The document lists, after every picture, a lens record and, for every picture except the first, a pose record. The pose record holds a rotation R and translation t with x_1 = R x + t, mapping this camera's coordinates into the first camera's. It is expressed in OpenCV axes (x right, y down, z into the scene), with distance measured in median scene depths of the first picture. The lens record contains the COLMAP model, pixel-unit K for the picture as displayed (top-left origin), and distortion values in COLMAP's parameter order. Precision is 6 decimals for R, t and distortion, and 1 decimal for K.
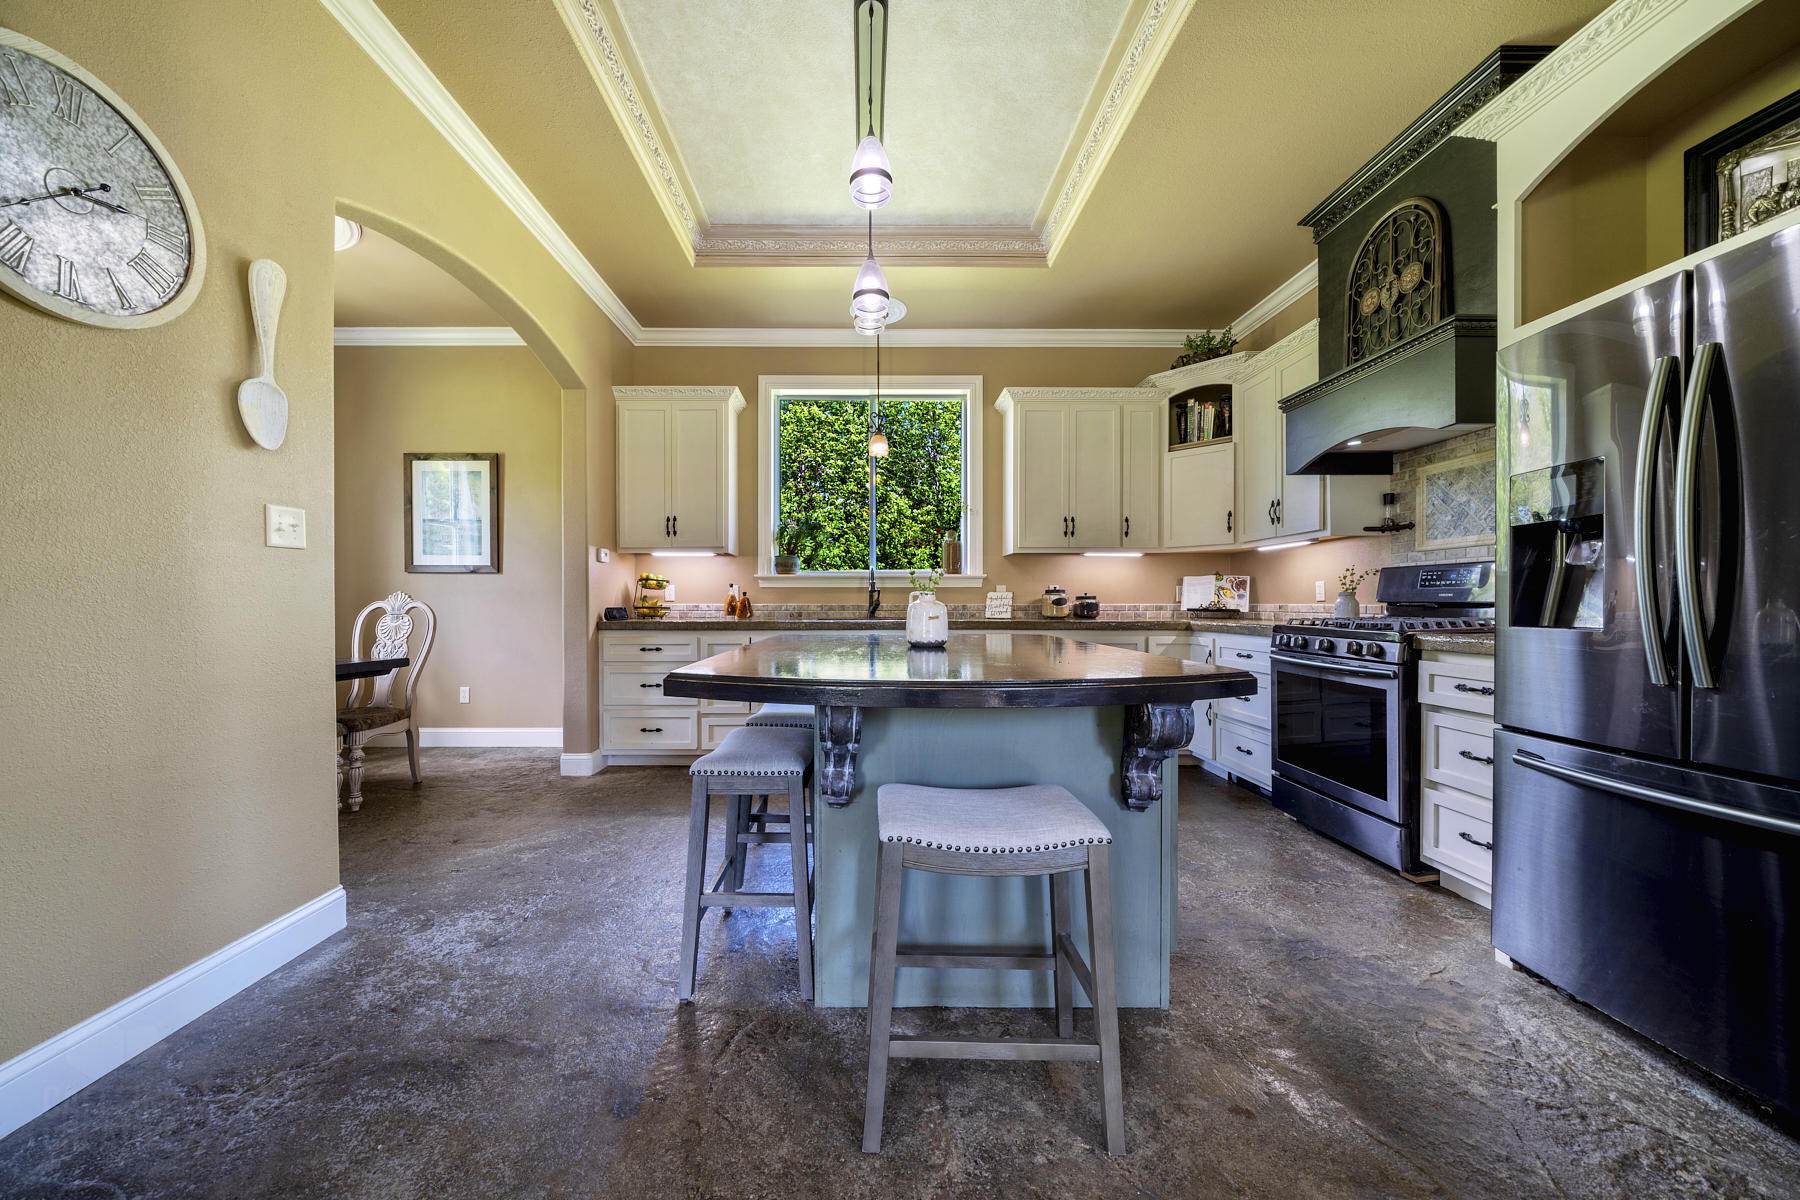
lens RADIAL K [[618.6, 0, 898.7], [0, 618.6, 606.8], [0, 0, 1]] dist [-0.005472, -0.000279]
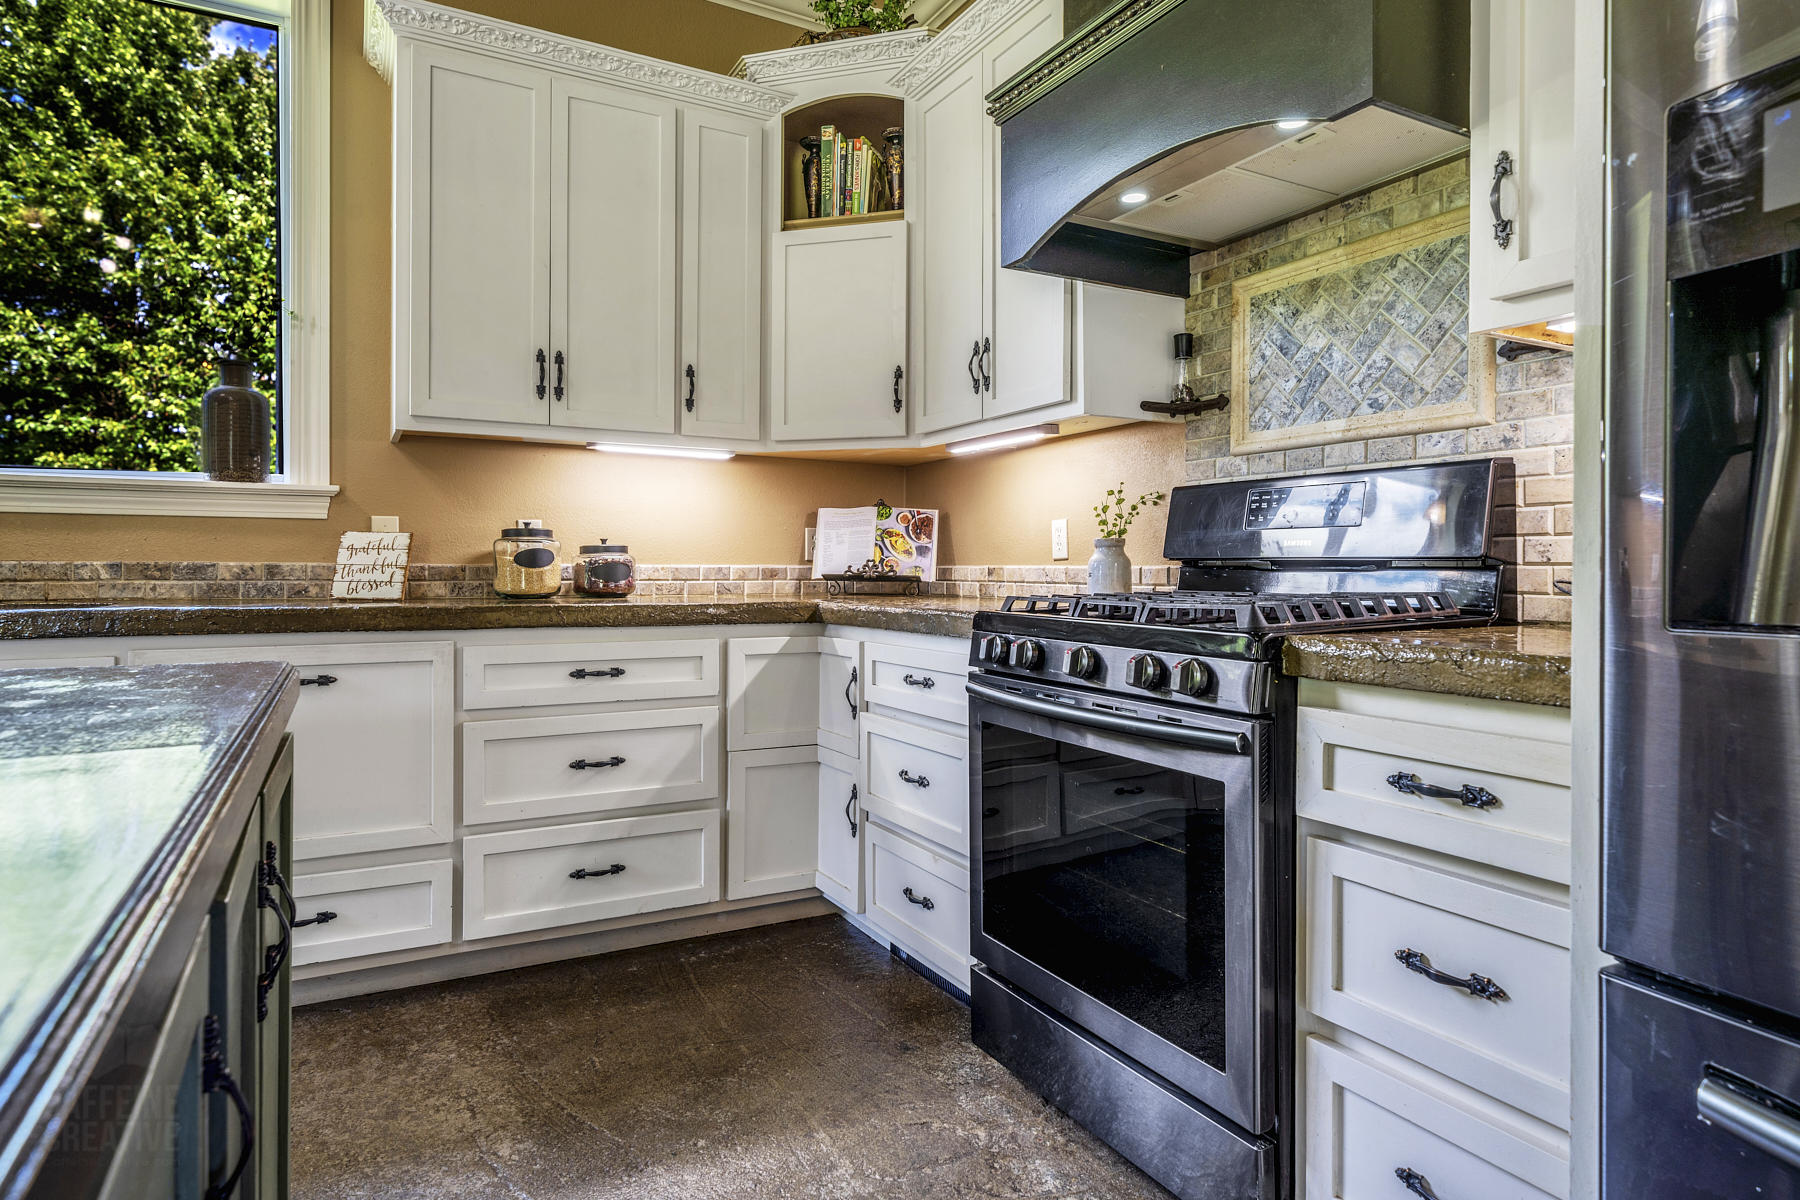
lens RADIAL K [[1005.0, 0, 900.6], [0, 1005.0, 572.5], [0, 0, 1]] dist [0.002586, 0.000204]
pose [[0.895560, 0.002648, 0.444933, 0.220901], [-0.001631, 0.999995, -0.002669, 0.003664], [-0.444938, 0.001664, 0.895560, 0.351217]]
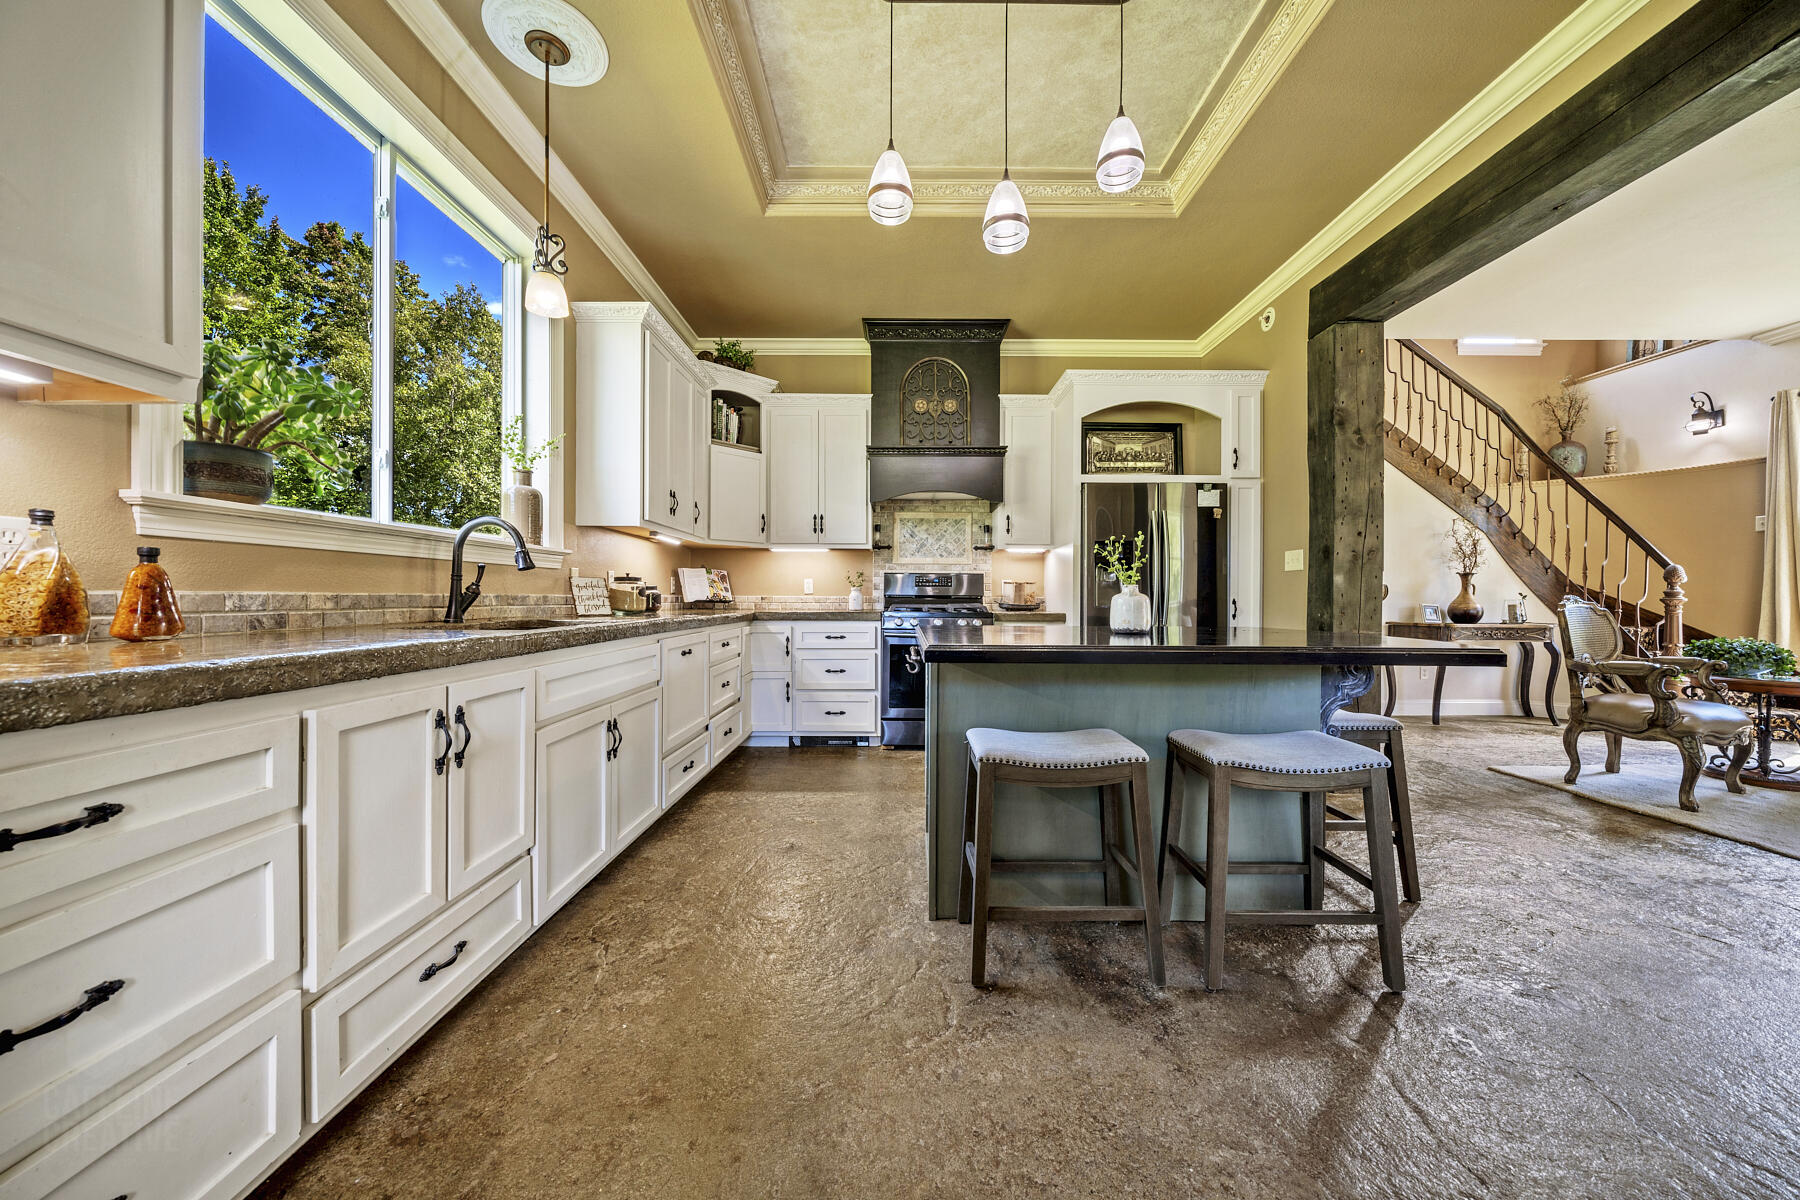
lens RADIAL K [[595.6, 0, 904.6], [0, 595.6, 599.3], [0, 0, 1]] dist [-0.007448, -0.000087]
pose [[0.049435, -0.002891, 0.998773, -0.608529], [0.000743, 0.999996, 0.002858, -0.001292], [-0.998777, 0.000601, 0.049437, 0.762427]]
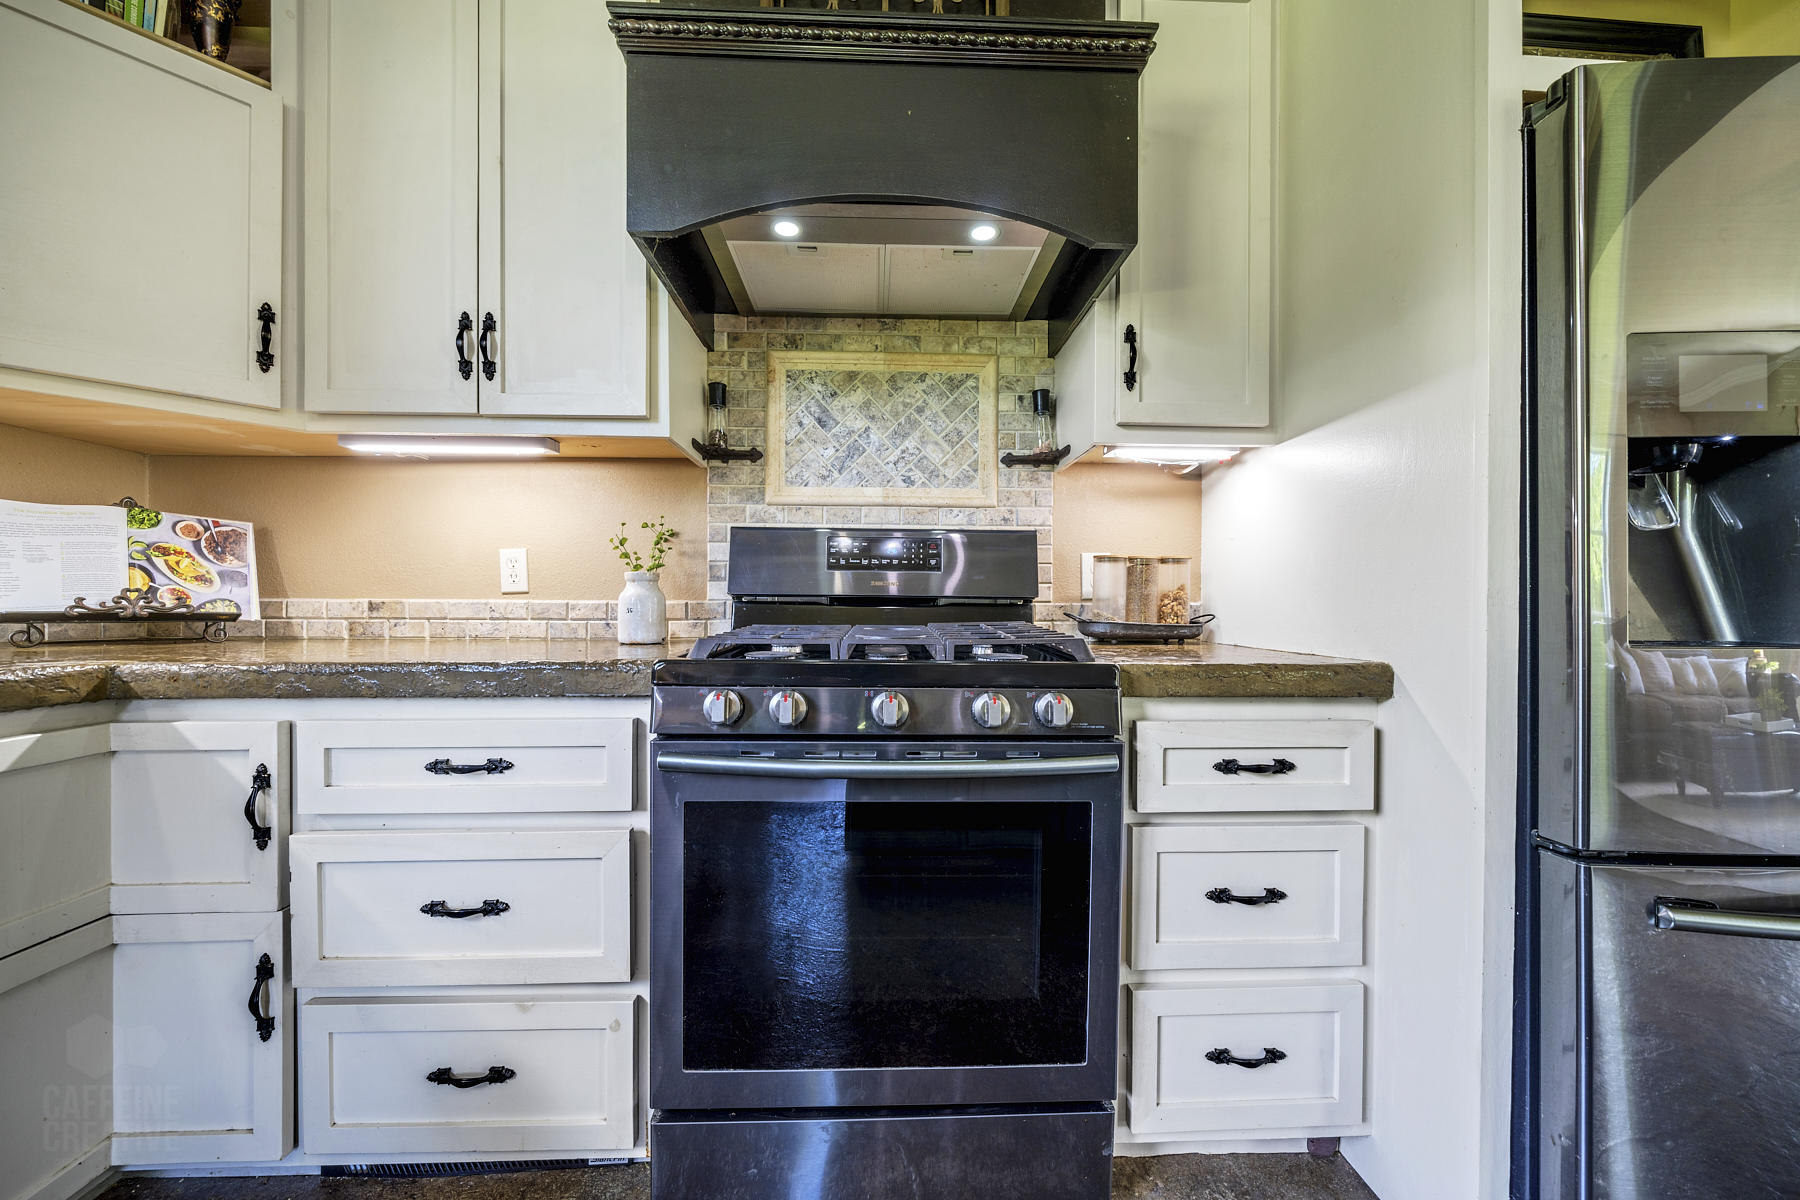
lens RADIAL K [[641.4, 0, 899.8], [0, 641.4, 605.2], [0, 0, 1]] dist [-0.002248, -0.000174]
pose [[0.007473, -0.000064, 0.999972, 0.233720], [0.001648, 0.999999, 0.000052, -0.000078], [-0.999971, 0.001647, 0.007473, 0.749487]]
